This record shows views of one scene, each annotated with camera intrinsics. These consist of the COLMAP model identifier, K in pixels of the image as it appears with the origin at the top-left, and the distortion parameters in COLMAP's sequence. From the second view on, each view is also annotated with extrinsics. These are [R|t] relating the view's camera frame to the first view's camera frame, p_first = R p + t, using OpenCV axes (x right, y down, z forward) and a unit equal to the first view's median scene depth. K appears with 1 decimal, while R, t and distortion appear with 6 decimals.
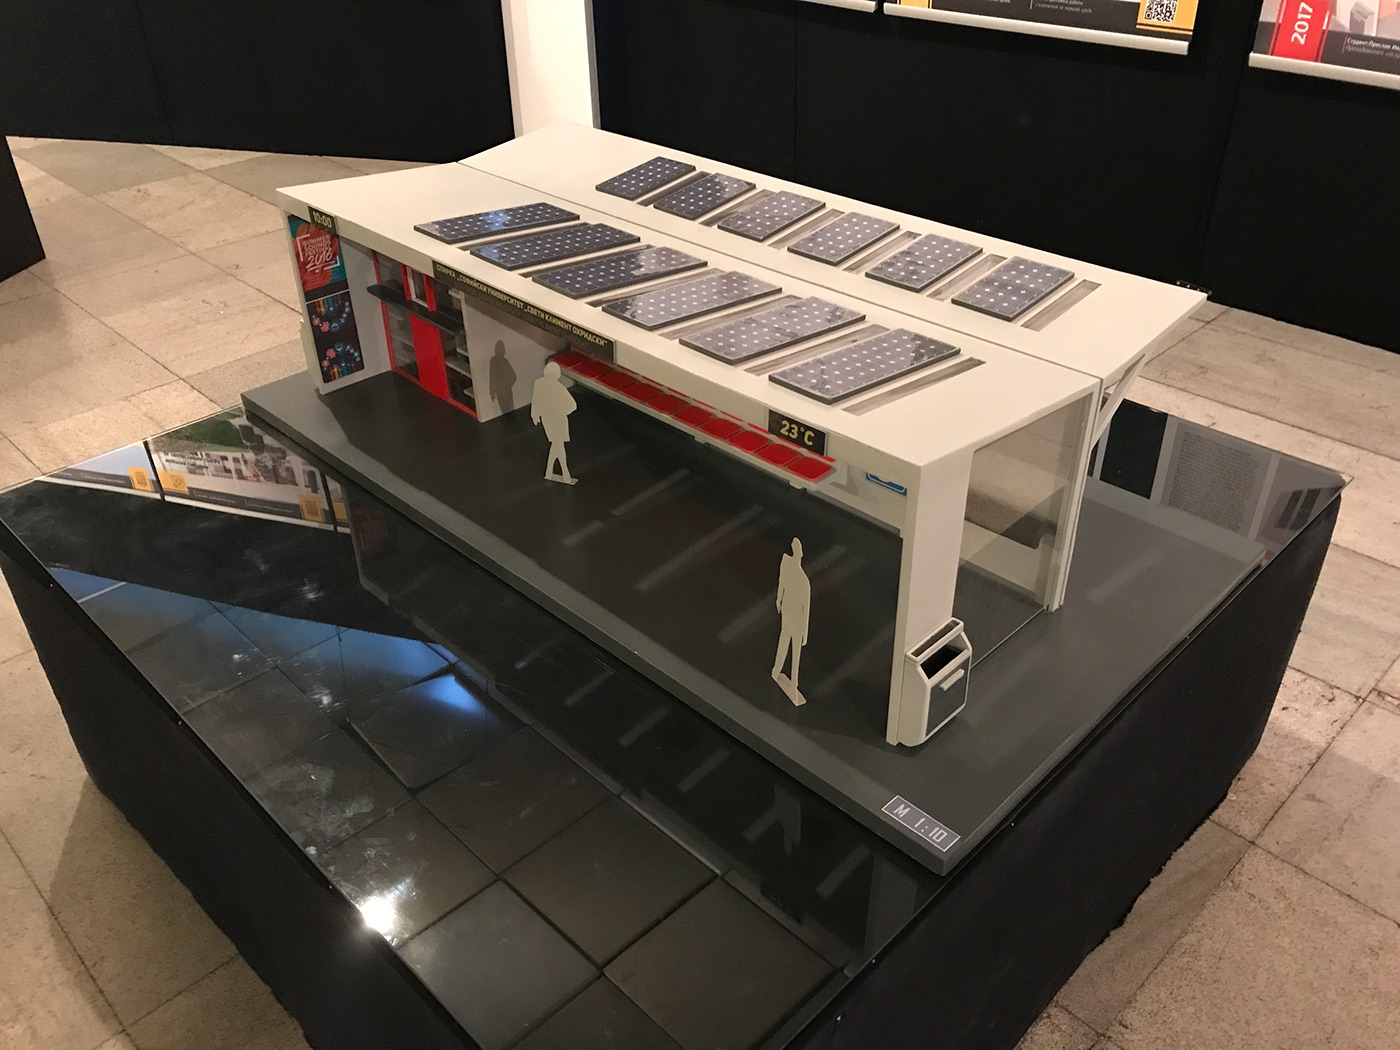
lens RADIAL K [[1152.4, 0, 706.9], [0, 1152.4, 515.8], [0, 0, 1]] dist [0.005746, -0.009727]
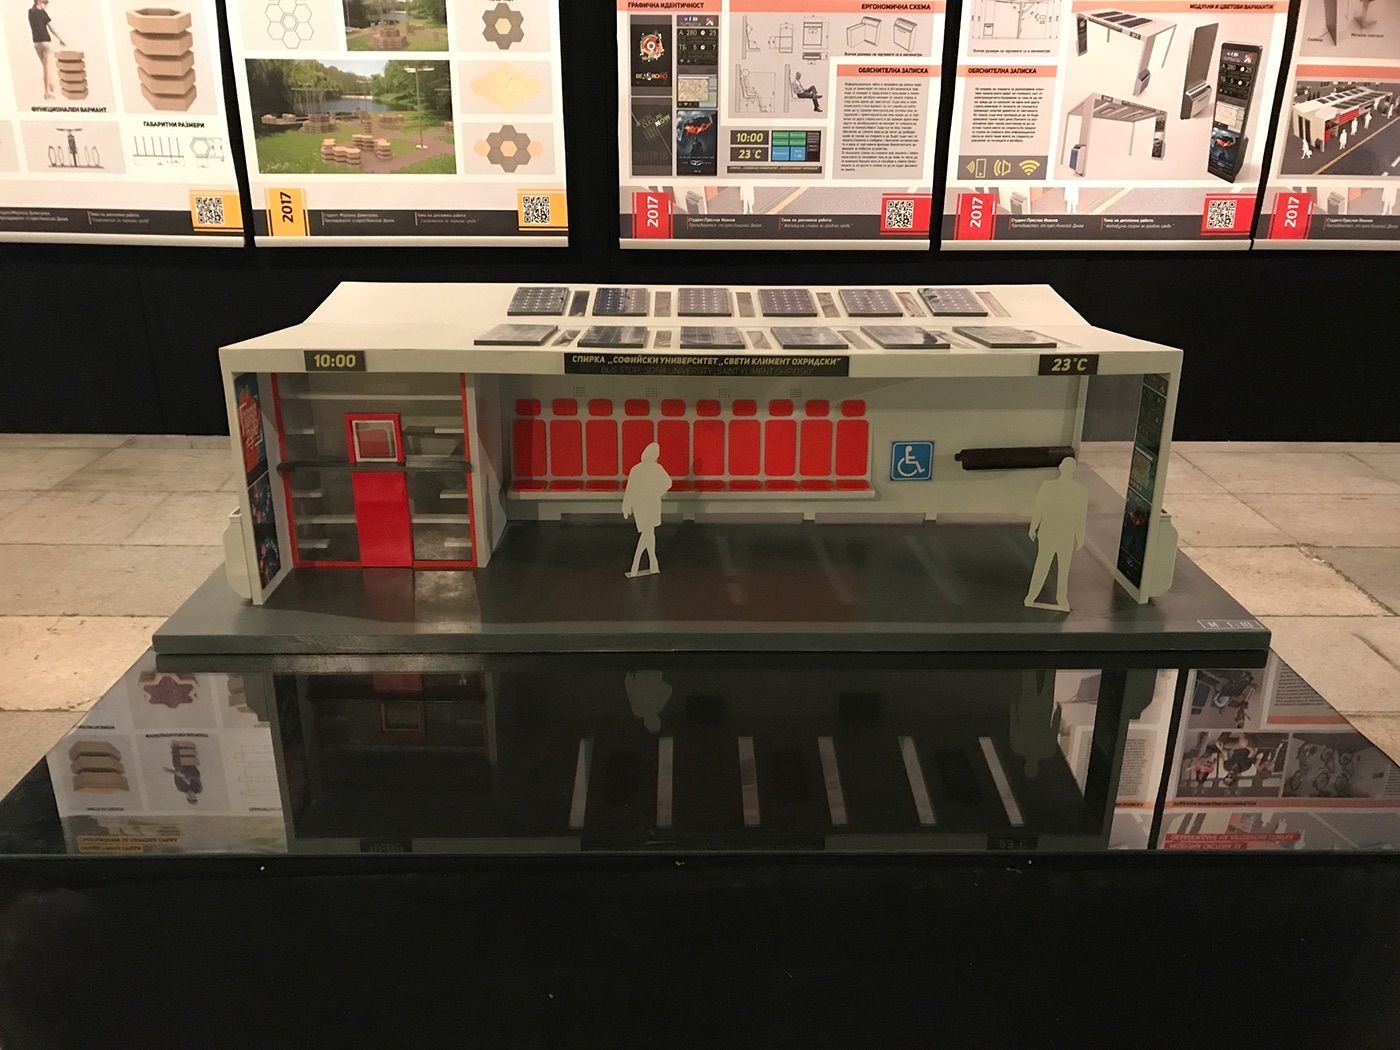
lens RADIAL K [[1152.4, 0, 703.4], [0, 1152.4, 530.1], [0, 0, 1]] dist [0.005746, -0.009727]
pose [[0.691232, -0.235232, 0.683274, -0.659299], [0.380983, 0.922080, -0.067974, 0.017374], [-0.614044, 0.307301, 0.726991, 0.220357]]
